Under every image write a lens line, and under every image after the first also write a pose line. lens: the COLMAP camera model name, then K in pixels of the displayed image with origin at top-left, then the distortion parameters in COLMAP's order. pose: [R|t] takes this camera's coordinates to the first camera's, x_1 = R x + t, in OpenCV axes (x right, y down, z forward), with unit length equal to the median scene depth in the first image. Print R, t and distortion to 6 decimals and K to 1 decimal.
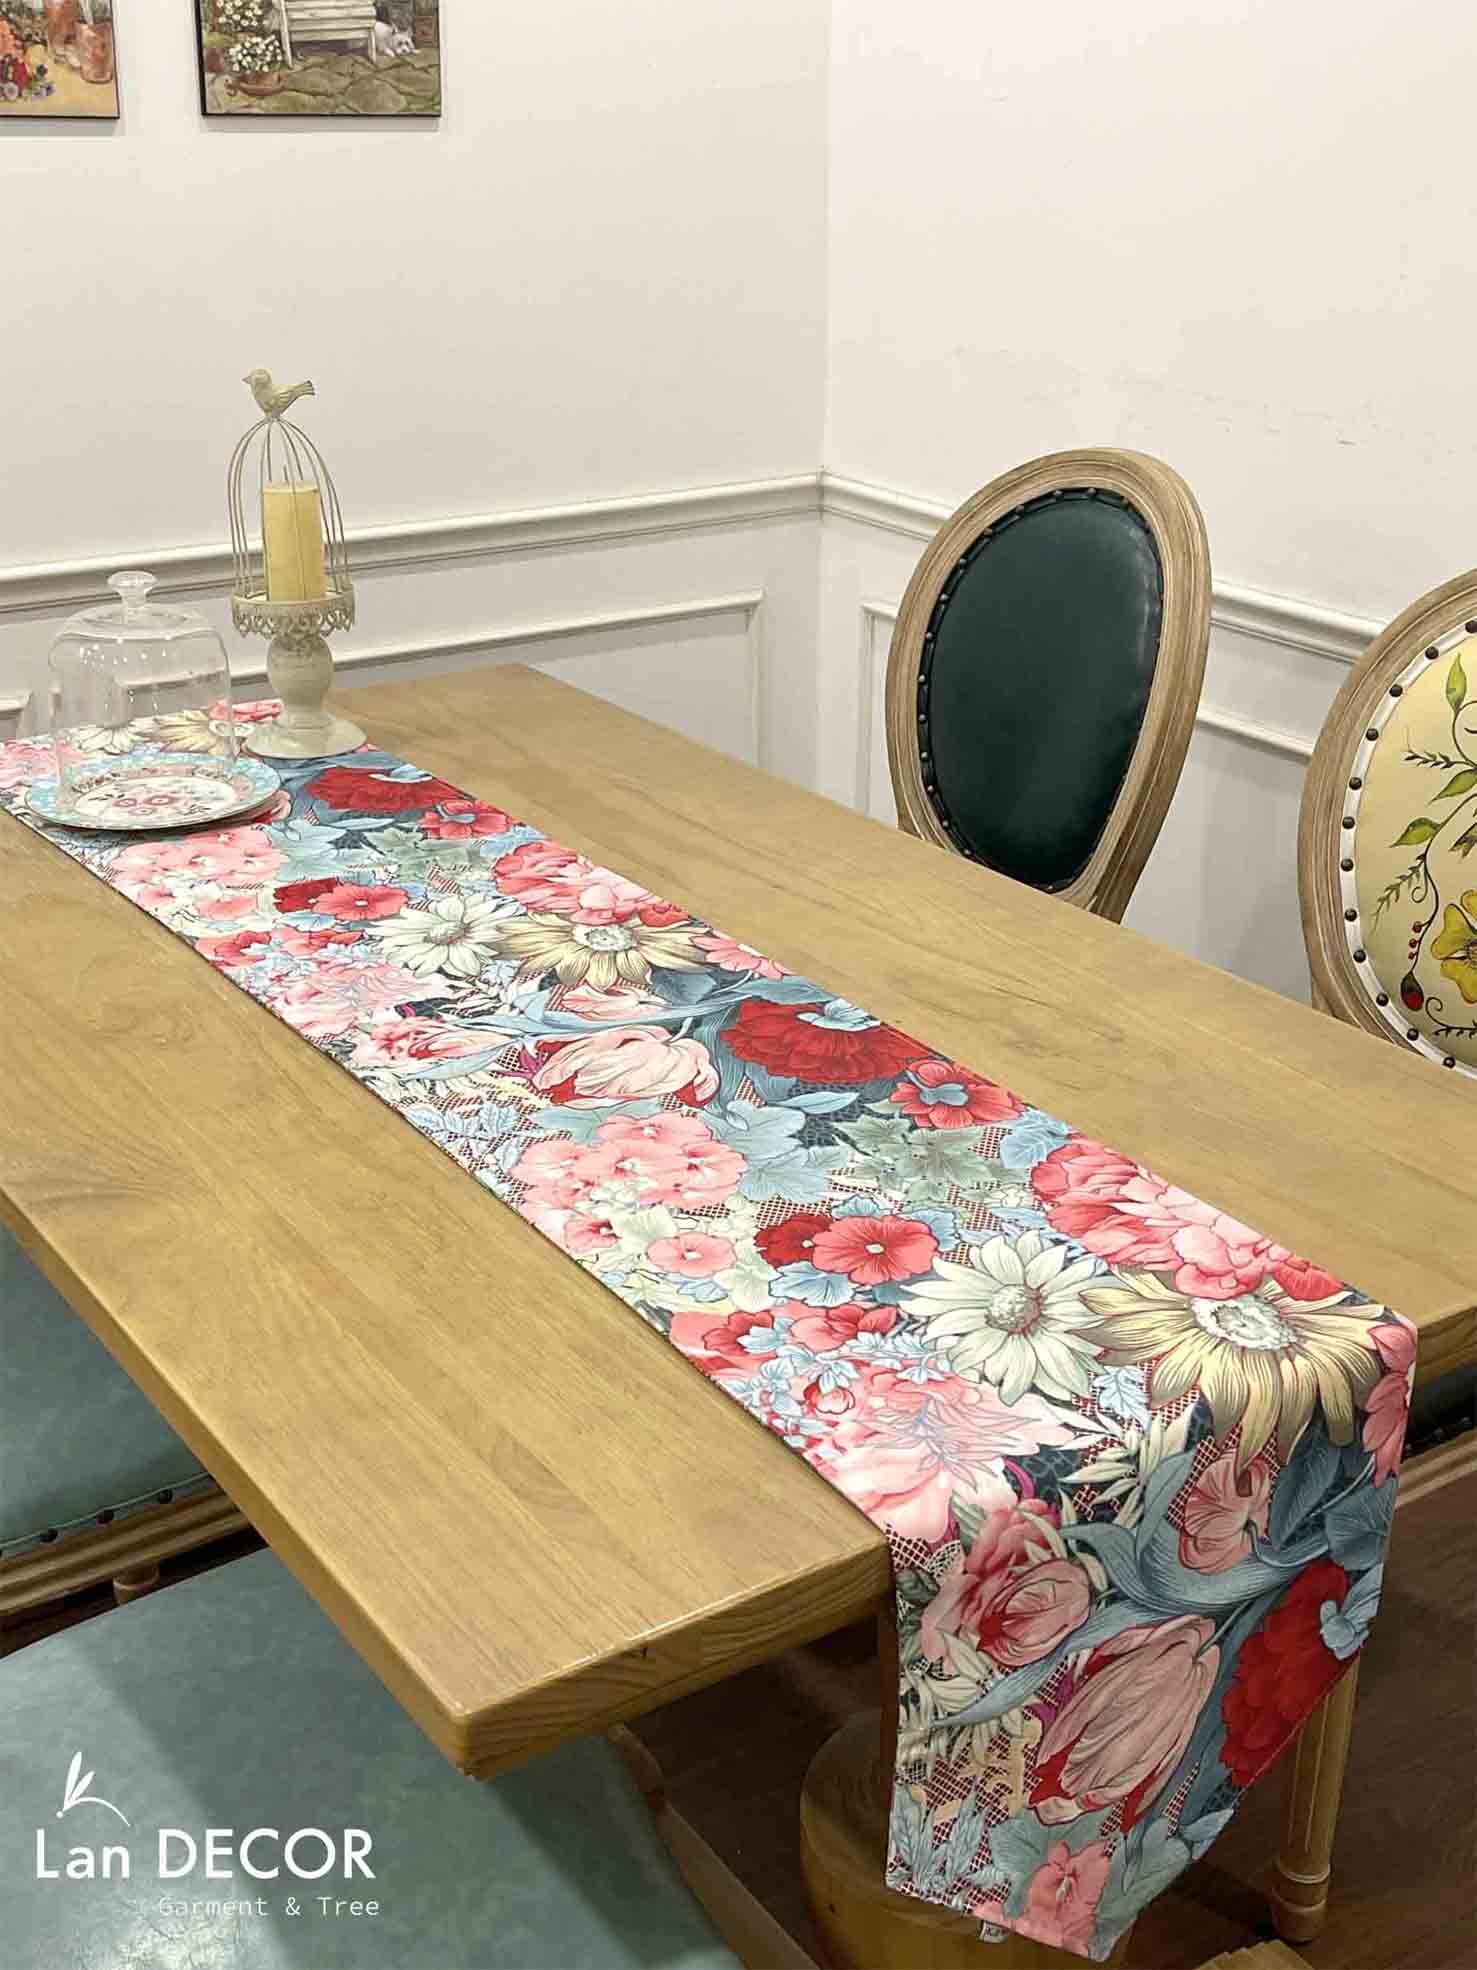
lens RADIAL K [[2343.0, 0, 753.9], [0, 2343.0, 981.0], [0, 0, 1]] dist [-0.006523, 0.000000]
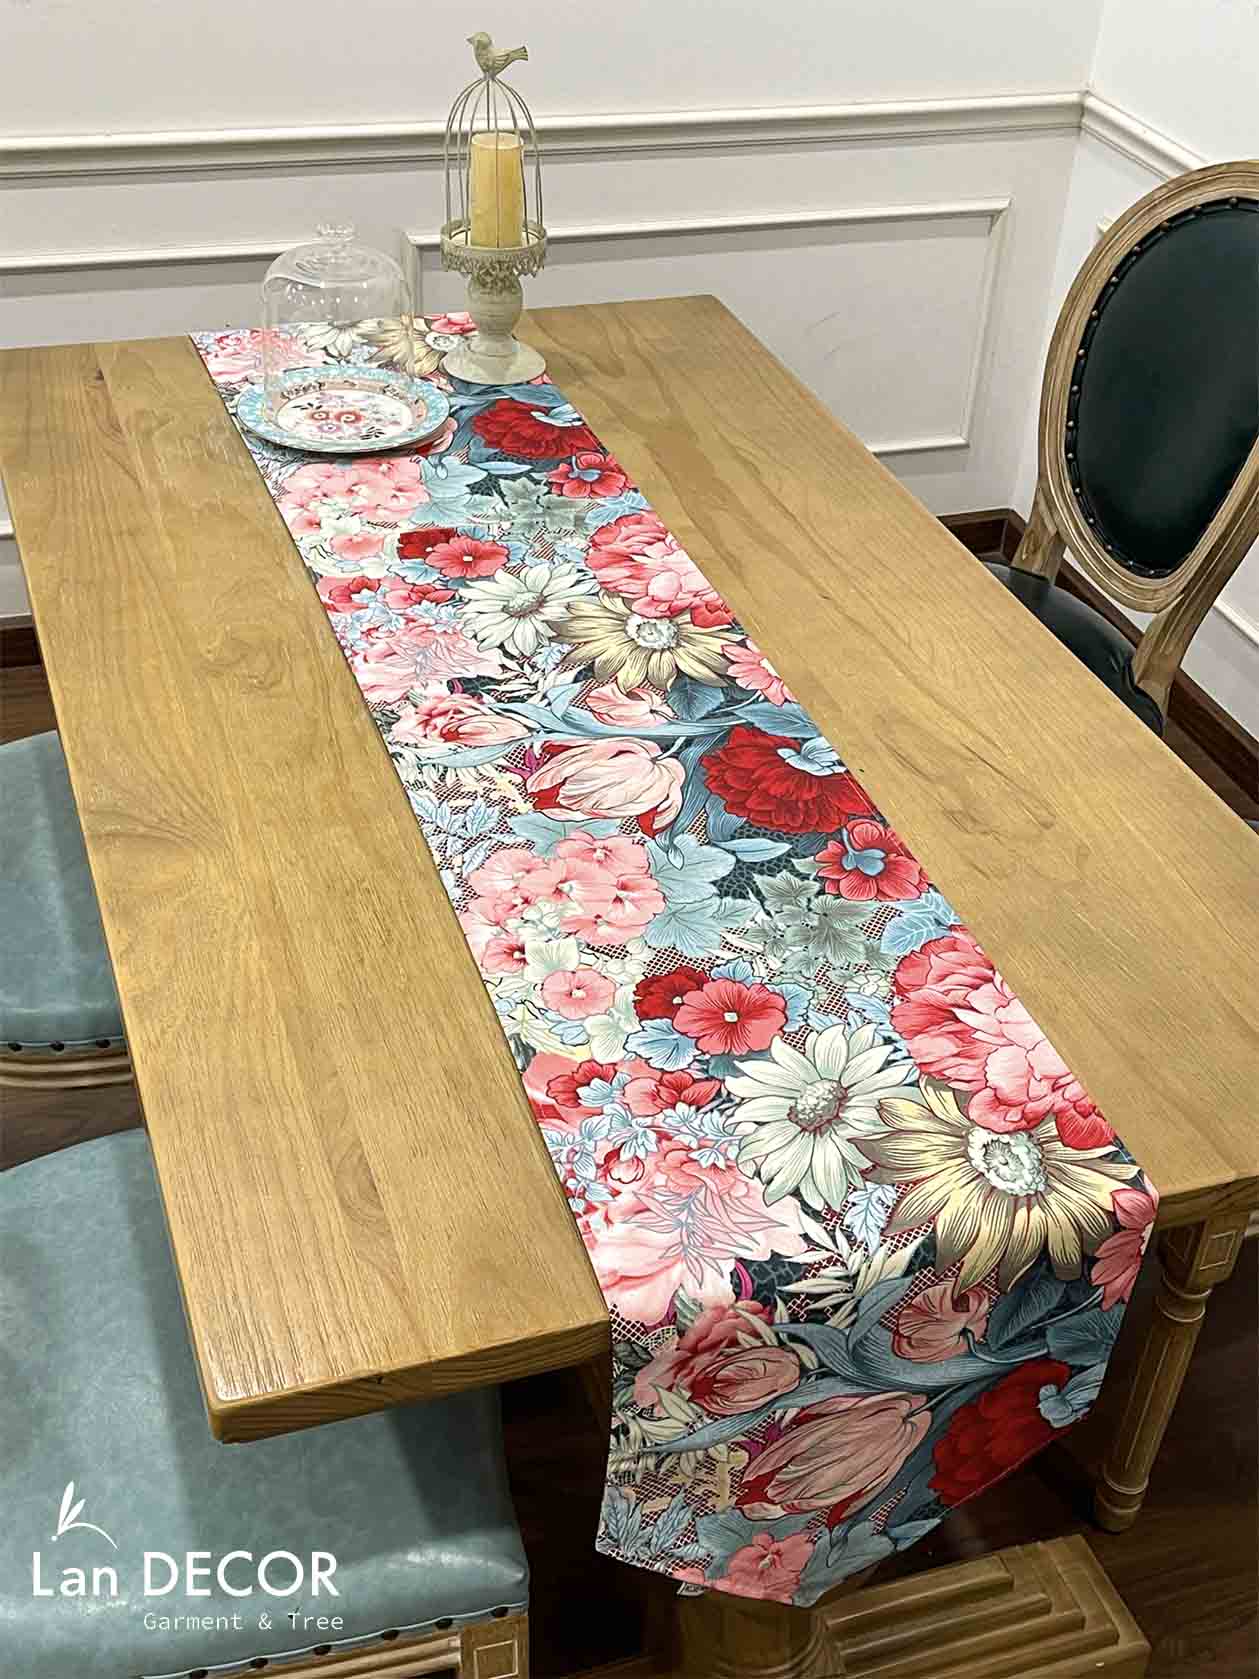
lens RADIAL K [[1996.9, 0, 587.5], [0, 1996.9, 887.9], [0, 0, 1]] dist [-0.006523, 0.000000]
pose [[0.965669, 0.185125, -0.182240, 0.137082], [-0.140585, 0.962348, 0.232641, -0.153905], [0.218446, -0.199034, 0.955336, 0.034016]]
